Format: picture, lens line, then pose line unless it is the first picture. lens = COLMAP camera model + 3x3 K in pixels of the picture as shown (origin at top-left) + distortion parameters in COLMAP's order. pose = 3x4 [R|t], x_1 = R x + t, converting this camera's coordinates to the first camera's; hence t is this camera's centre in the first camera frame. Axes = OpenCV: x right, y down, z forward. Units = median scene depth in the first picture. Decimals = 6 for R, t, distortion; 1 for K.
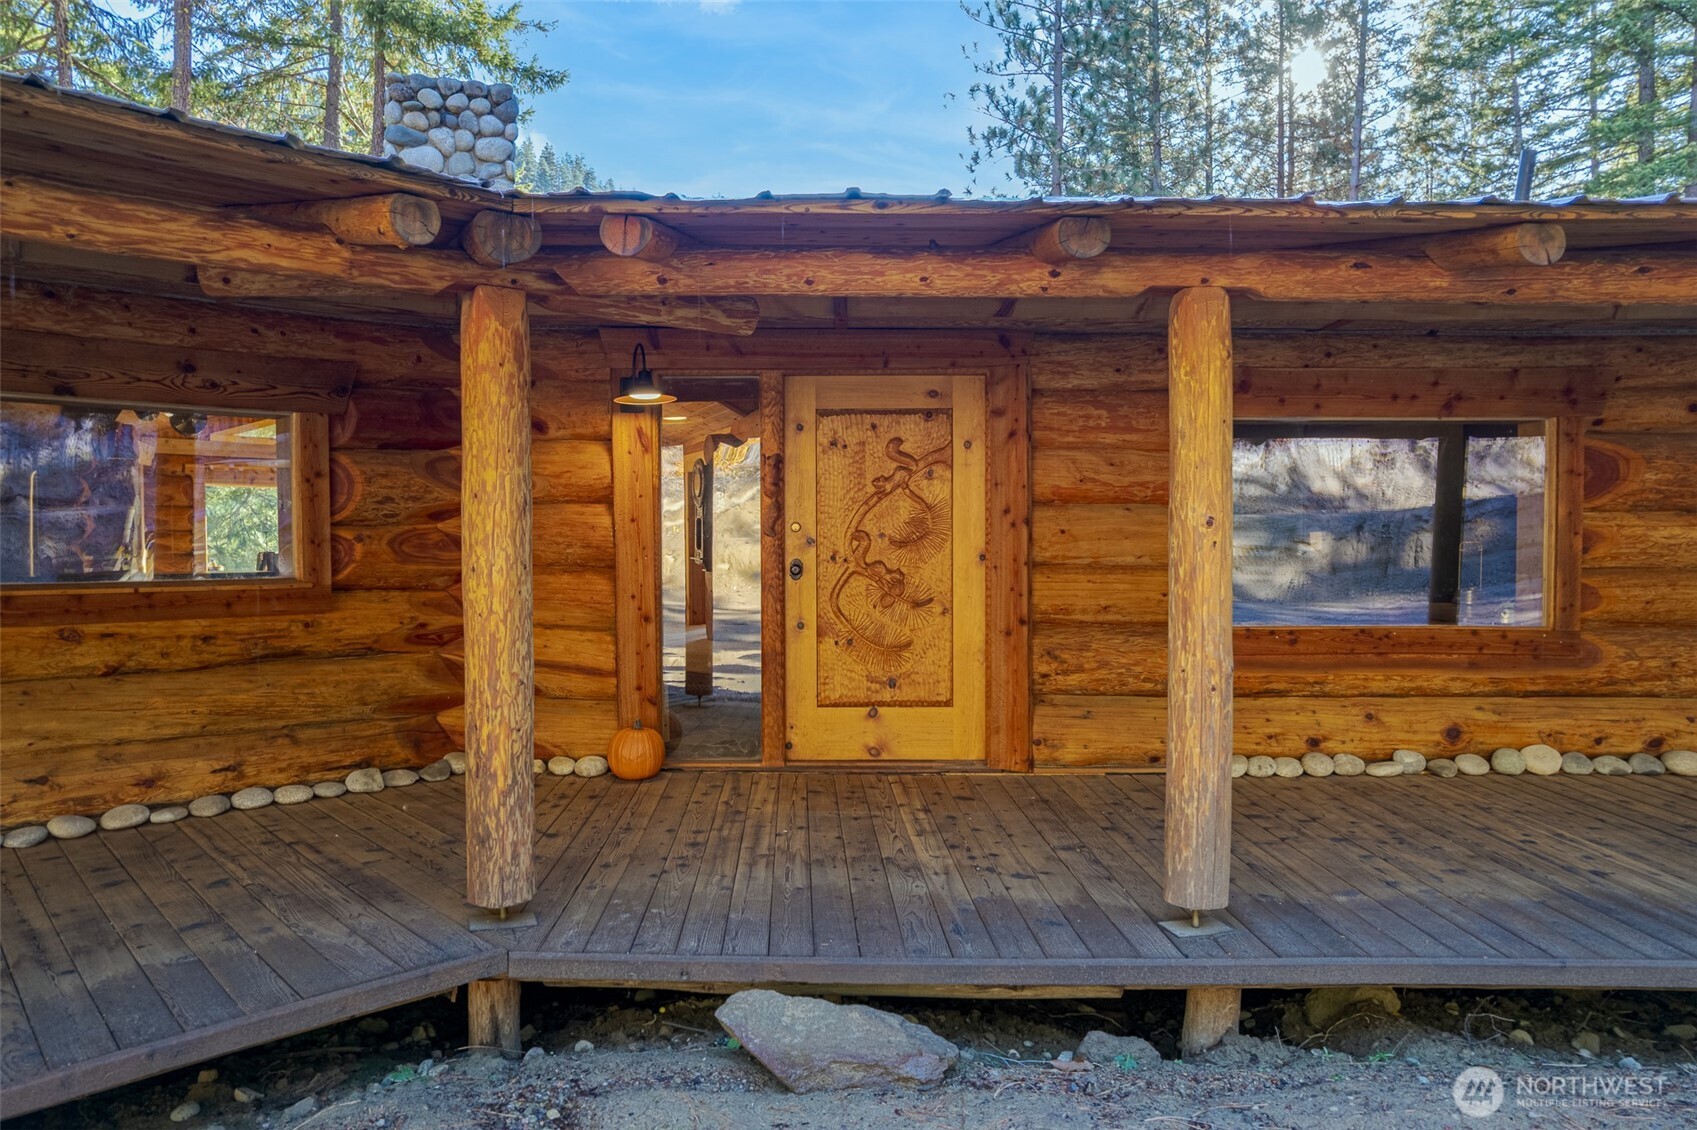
lens RADIAL K [[1094.4, 0, 868.8], [0, 1094.4, 564.8], [0, 0, 1]] dist [-0.061390, 0.058952]
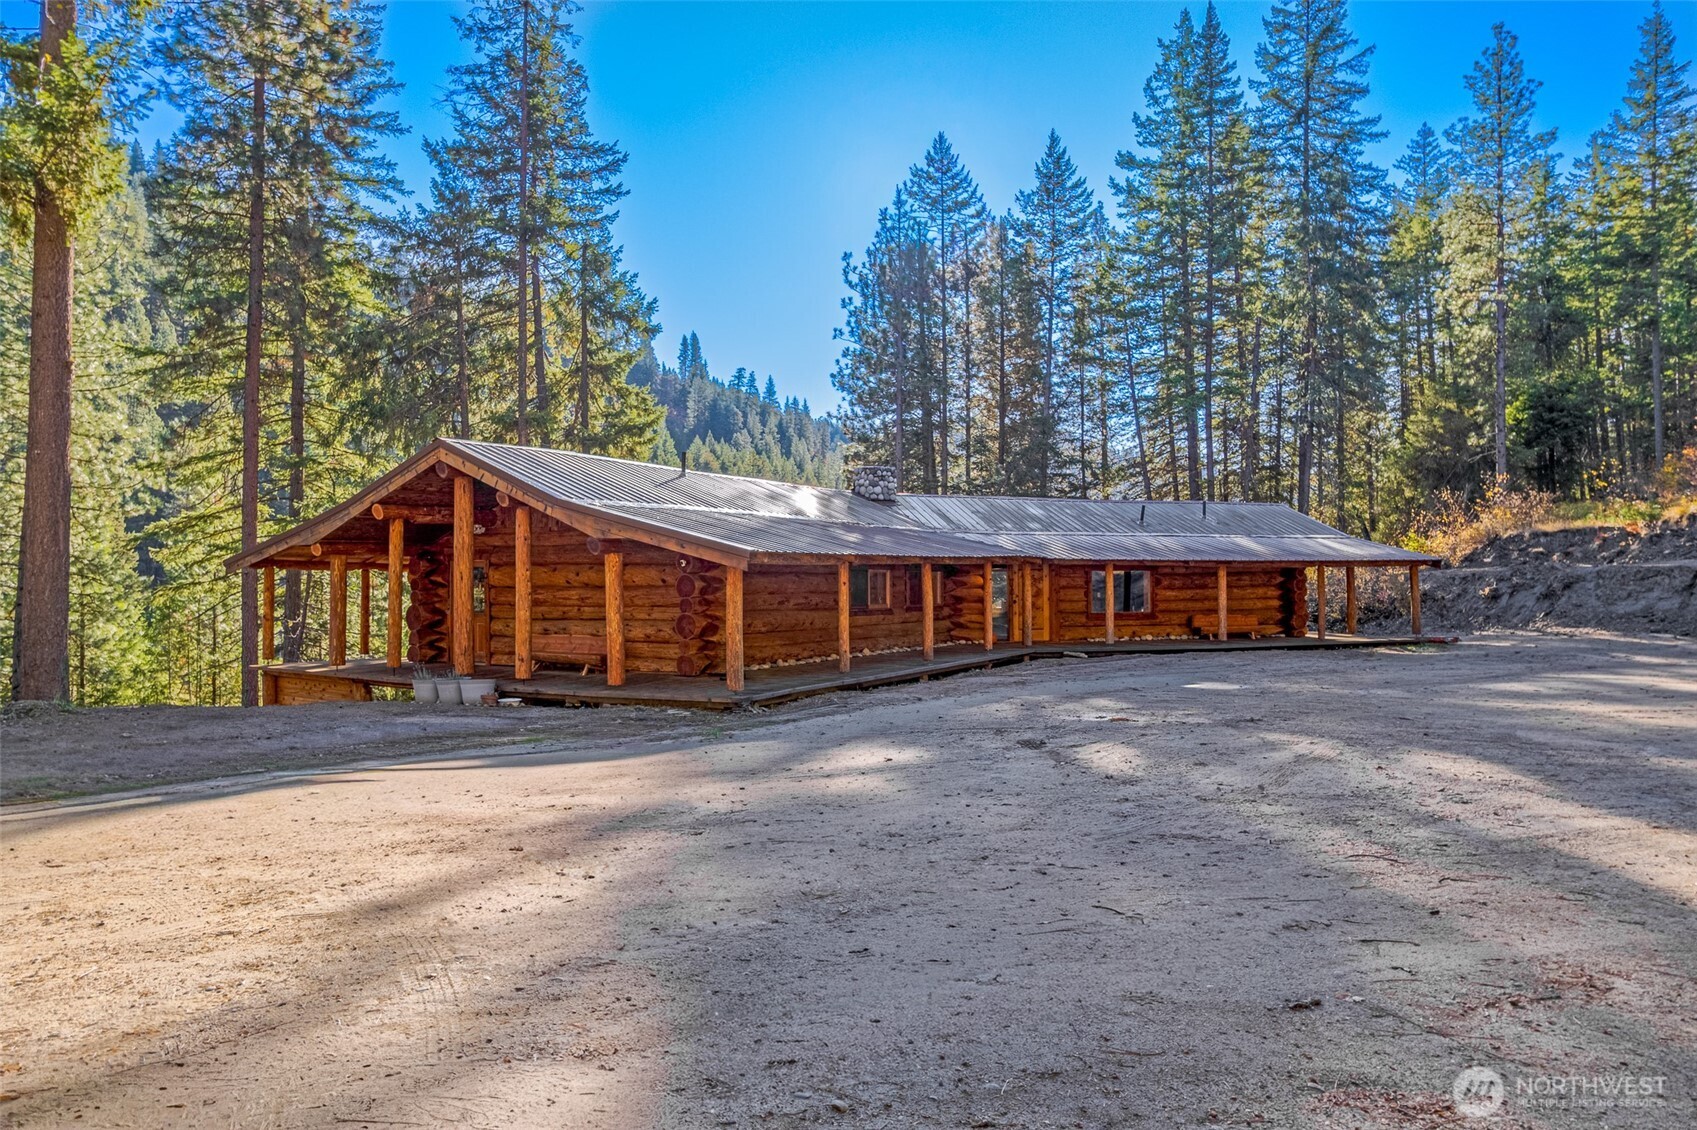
lens RADIAL K [[1094.4, 0, 868.8], [0, 1094.4, 564.8], [0, 0, 1]] dist [-0.061390, 0.058952]
pose [[0.954705, 0.003042, 0.297538, -2.174971], [0.009008, 0.999194, -0.039118, 0.025413], [-0.297417, 0.040027, 0.953908, -3.534025]]
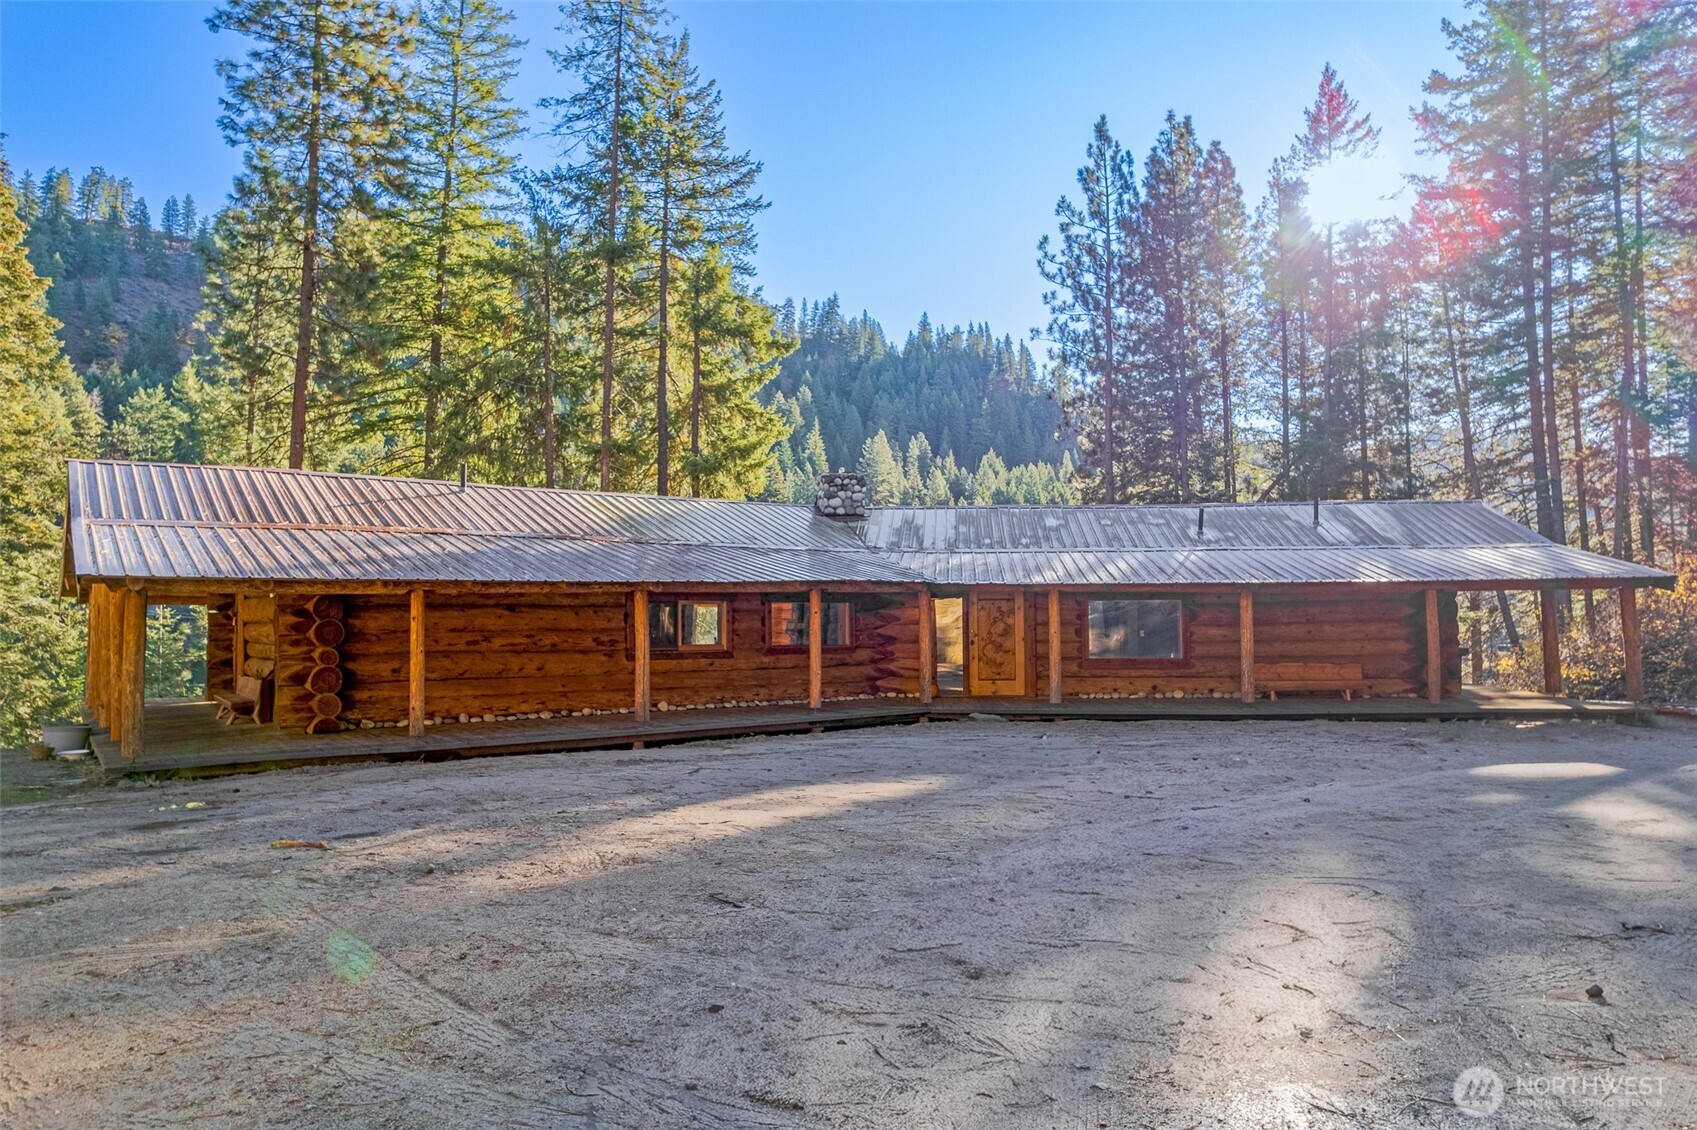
lens RADIAL K [[1094.4, 0, 868.8], [0, 1094.4, 564.8], [0, 0, 1]] dist [-0.061390, 0.058952]
pose [[0.995004, -0.008080, -0.099503, -0.045452], [0.000808, 0.997338, -0.072909, 0.011865], [0.099828, 0.072464, 0.992363, -2.737125]]
